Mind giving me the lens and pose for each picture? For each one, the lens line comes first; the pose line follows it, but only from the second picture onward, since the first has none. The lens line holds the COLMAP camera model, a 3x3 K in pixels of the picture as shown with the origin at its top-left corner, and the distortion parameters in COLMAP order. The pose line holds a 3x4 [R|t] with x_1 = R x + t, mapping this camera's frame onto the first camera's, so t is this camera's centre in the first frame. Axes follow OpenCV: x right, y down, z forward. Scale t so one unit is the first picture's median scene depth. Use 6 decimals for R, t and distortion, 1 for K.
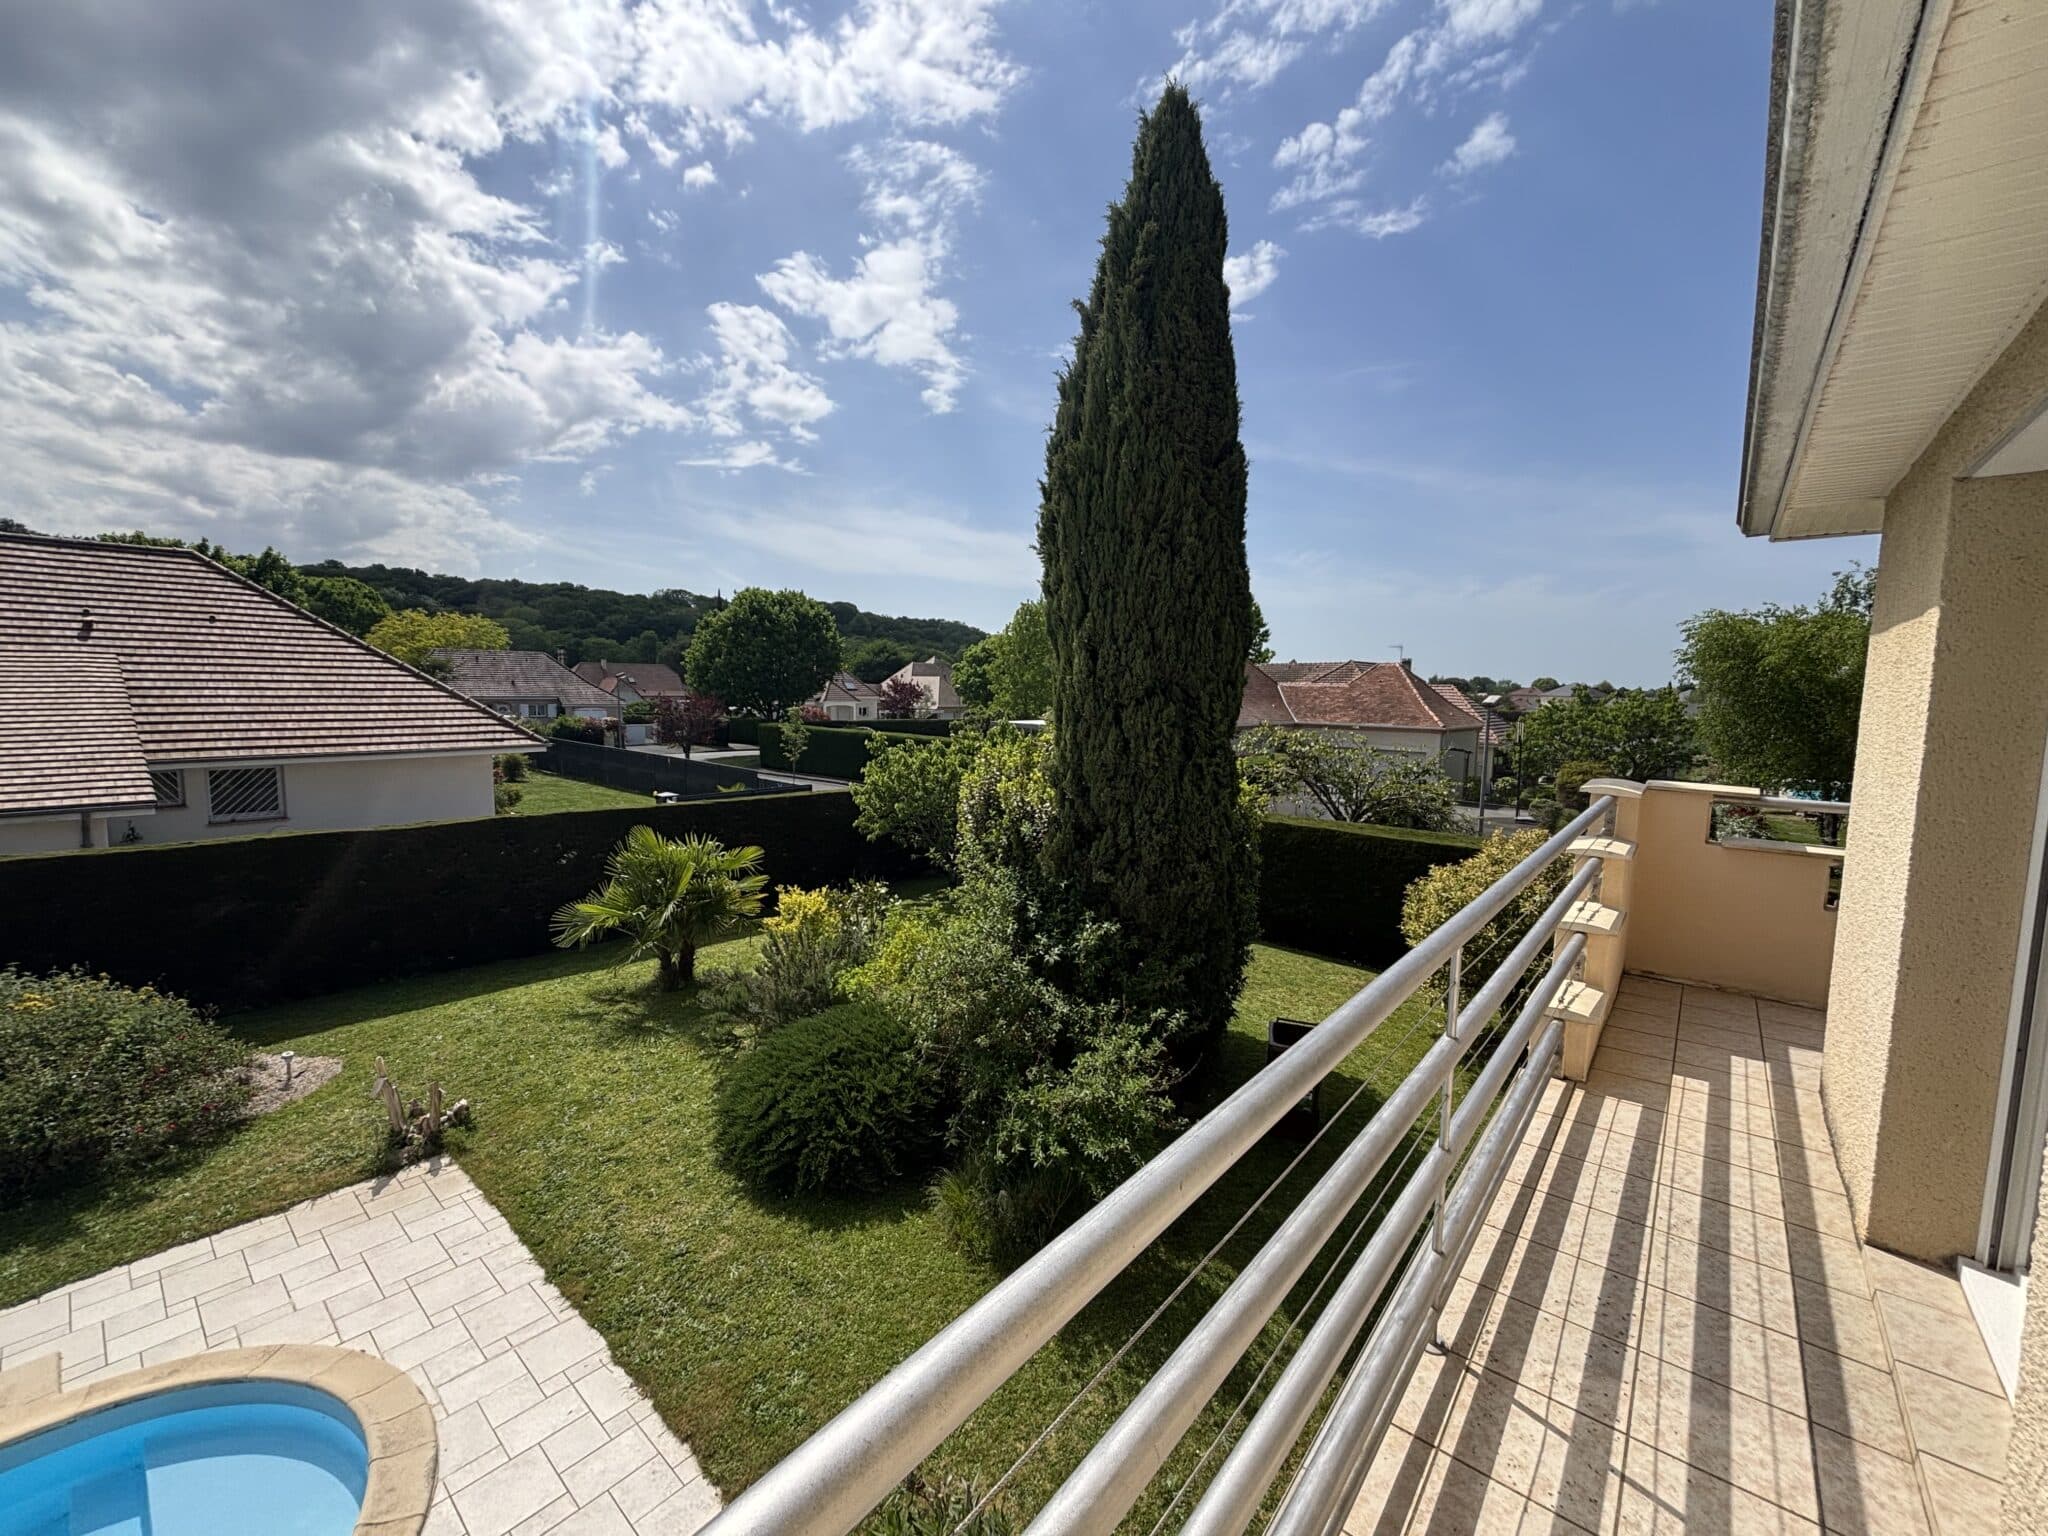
lens RADIAL K [[826.7, 0, 1022.1], [0, 826.7, 788.1], [0, 0, 1]] dist [-0.012135, 0.003027]
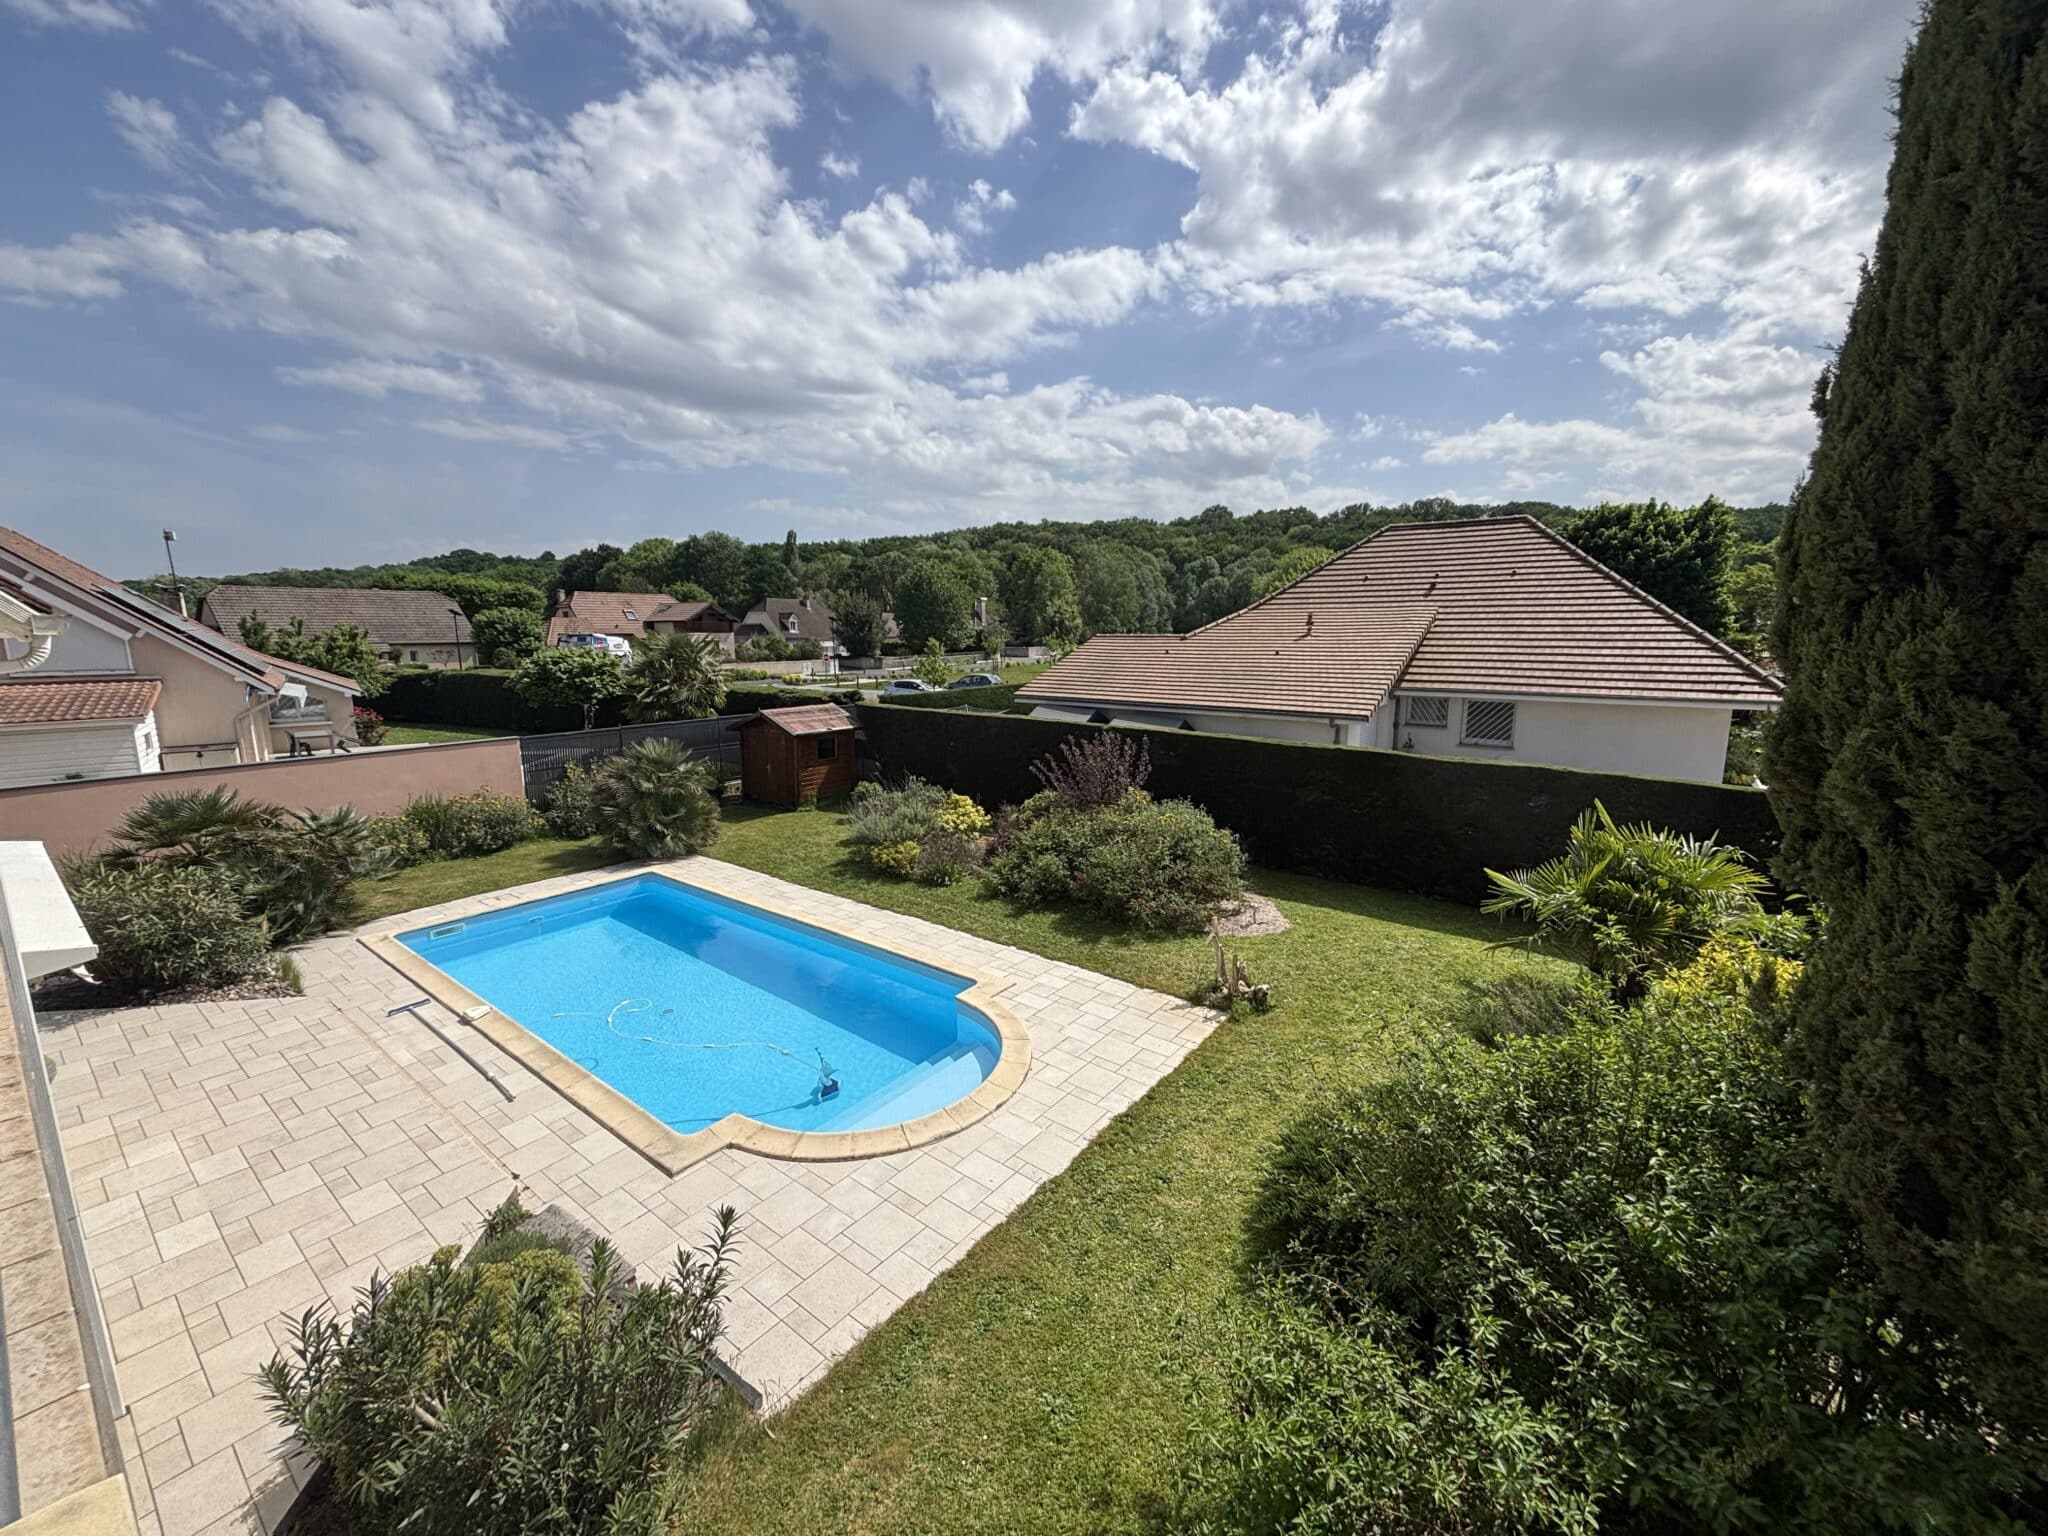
lens RADIAL K [[826.7, 0, 1022.5], [0, 826.7, 756.7], [0, 0, 1]] dist [-0.012135, 0.003027]
pose [[0.034568, 0.137548, -0.989892, 0.309674], [-0.119303, 0.983969, 0.132559, -0.033654], [0.992256, 0.113514, 0.050423, 0.440565]]
